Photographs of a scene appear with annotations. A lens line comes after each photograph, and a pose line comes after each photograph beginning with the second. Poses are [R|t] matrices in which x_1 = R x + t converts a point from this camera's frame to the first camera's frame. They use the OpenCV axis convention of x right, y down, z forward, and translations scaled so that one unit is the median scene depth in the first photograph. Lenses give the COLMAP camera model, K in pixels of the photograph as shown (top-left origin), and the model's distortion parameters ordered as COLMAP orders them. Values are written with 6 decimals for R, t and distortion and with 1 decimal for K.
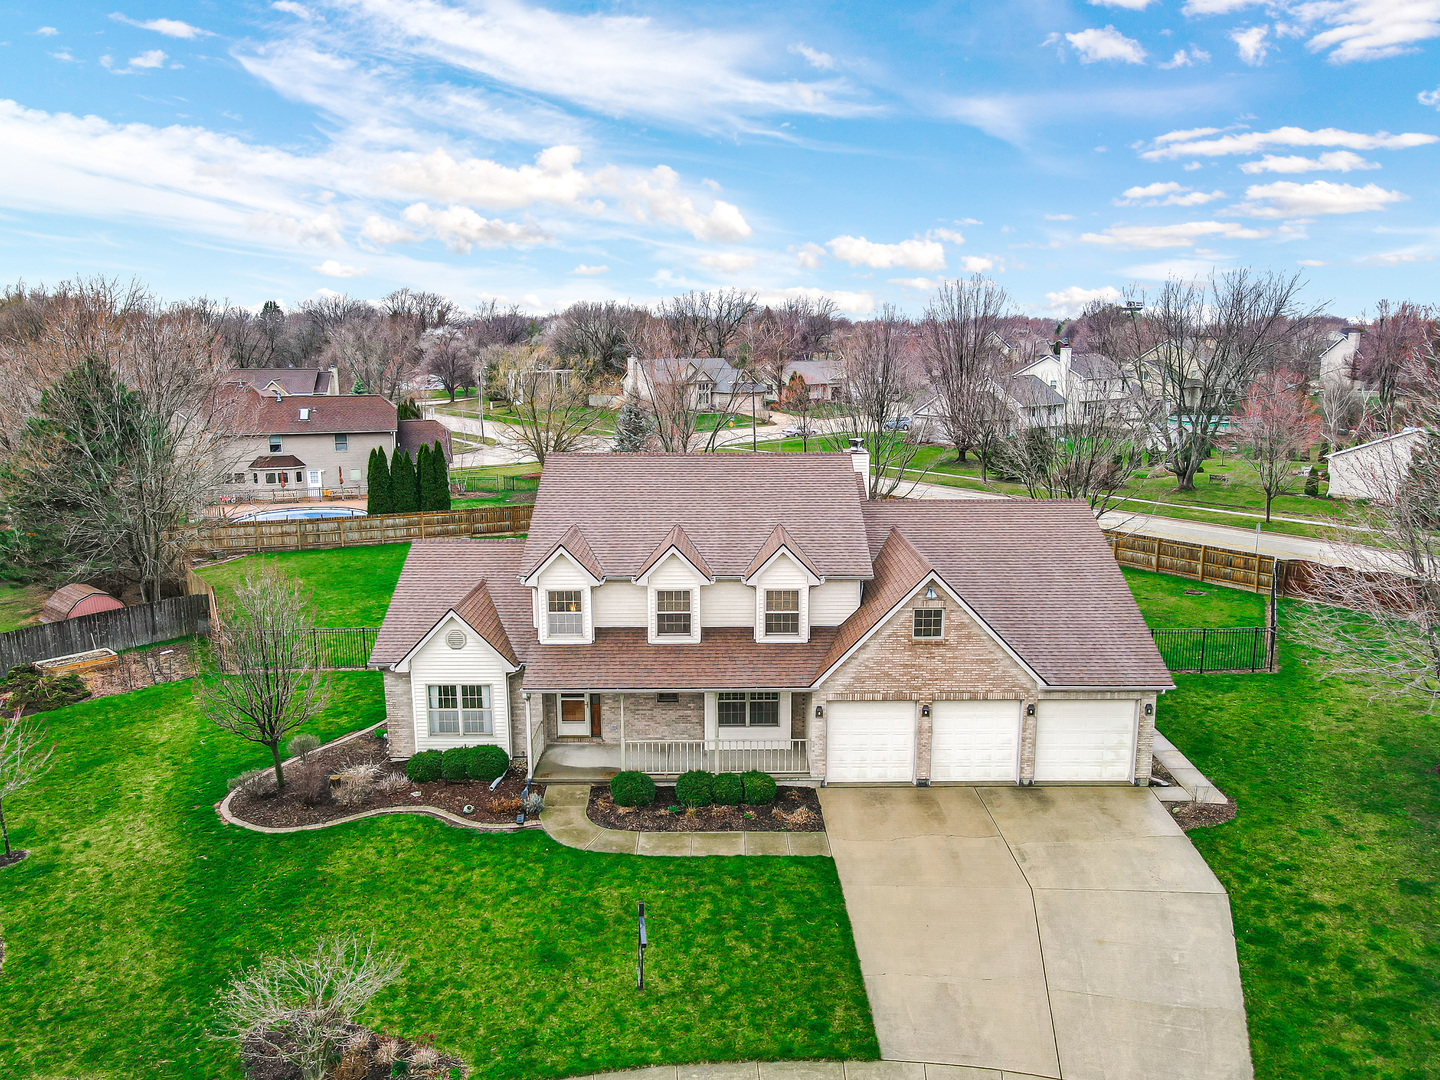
lens RADIAL K [[1060.3, 0, 720.0], [0, 1060.3, 540.0], [0, 0, 1]] dist [0.012120, 0.011542]
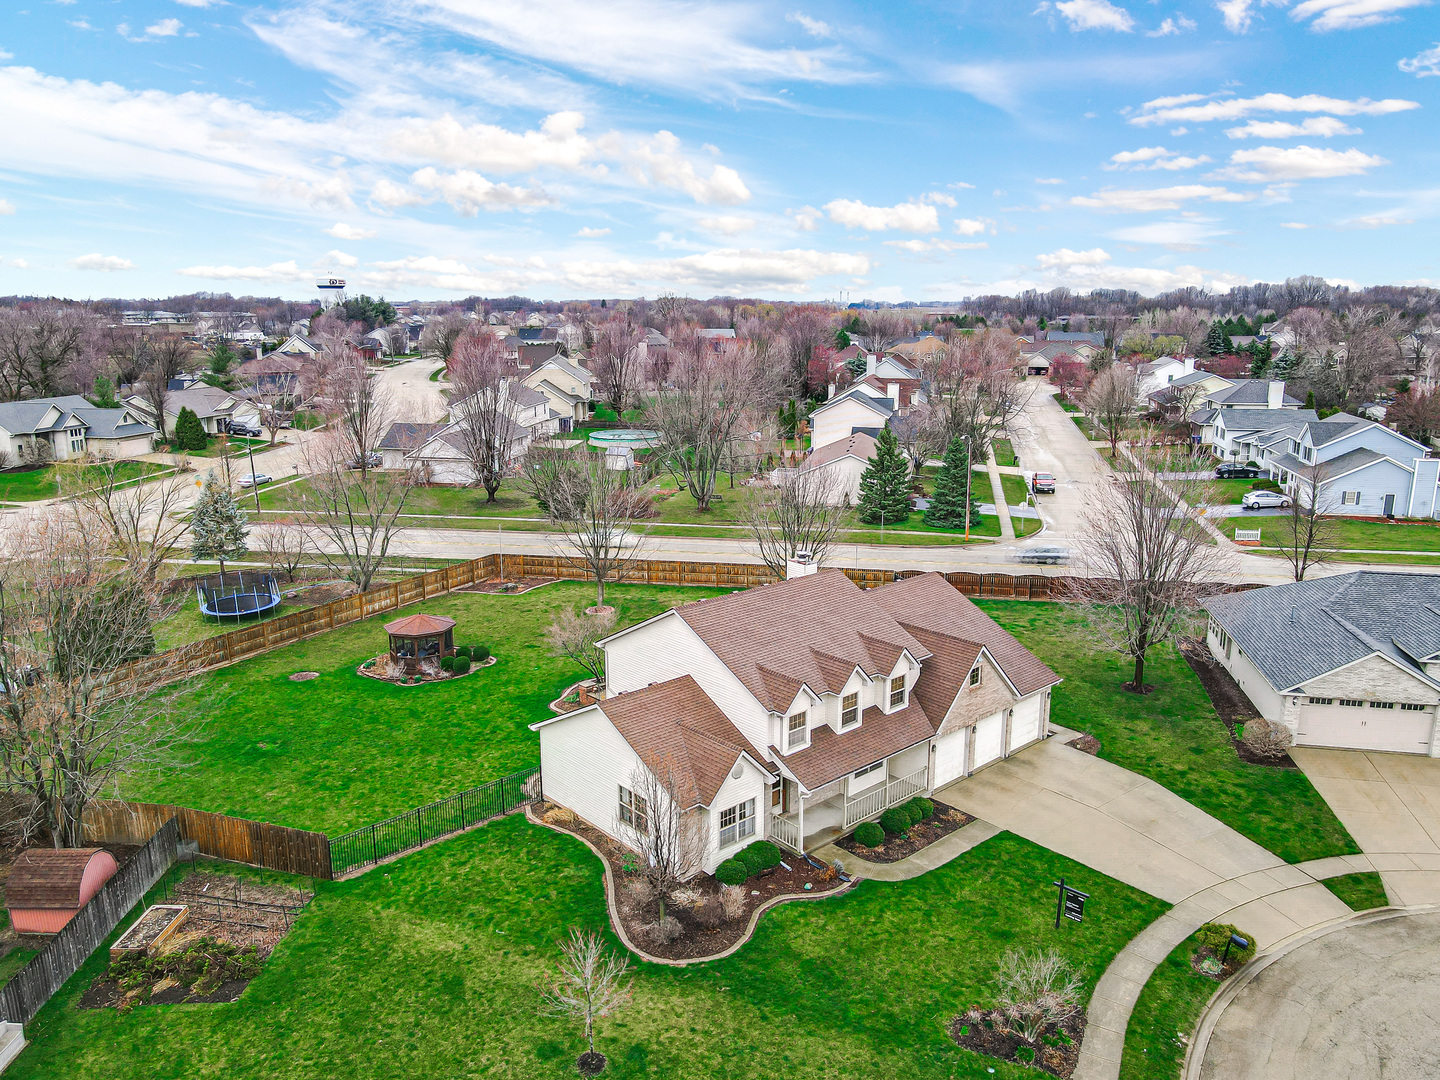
lens RADIAL K [[1060.3, 0, 720.0], [0, 1060.3, 540.0], [0, 0, 1]] dist [0.012120, 0.011542]
pose [[0.748639, -0.149982, 0.645790, -1.082579], [0.133577, 0.988222, 0.074659, -0.292940], [-0.649382, 0.030370, 0.759856, 0.010474]]
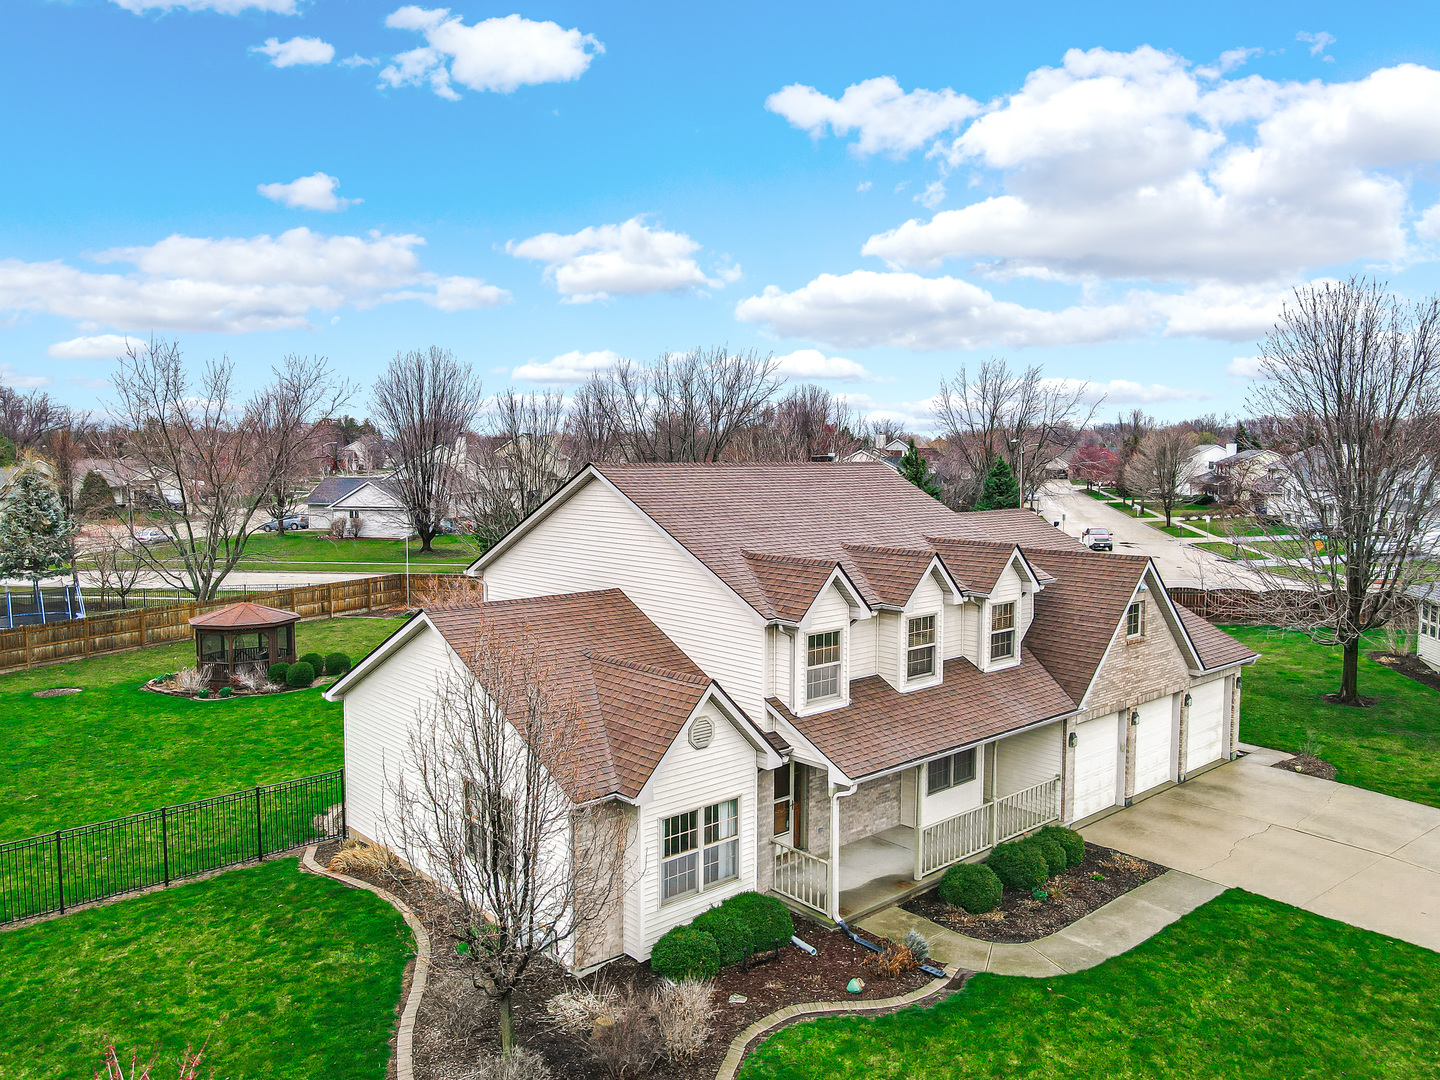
lens RADIAL K [[1060.3, 0, 720.0], [0, 1060.3, 540.0], [0, 0, 1]] dist [0.012120, 0.011542]
pose [[0.747828, -0.050243, 0.661989, -0.654185], [0.130343, 0.988837, -0.072194, 0.029225], [-0.650972, 0.140274, 0.746028, 0.521531]]
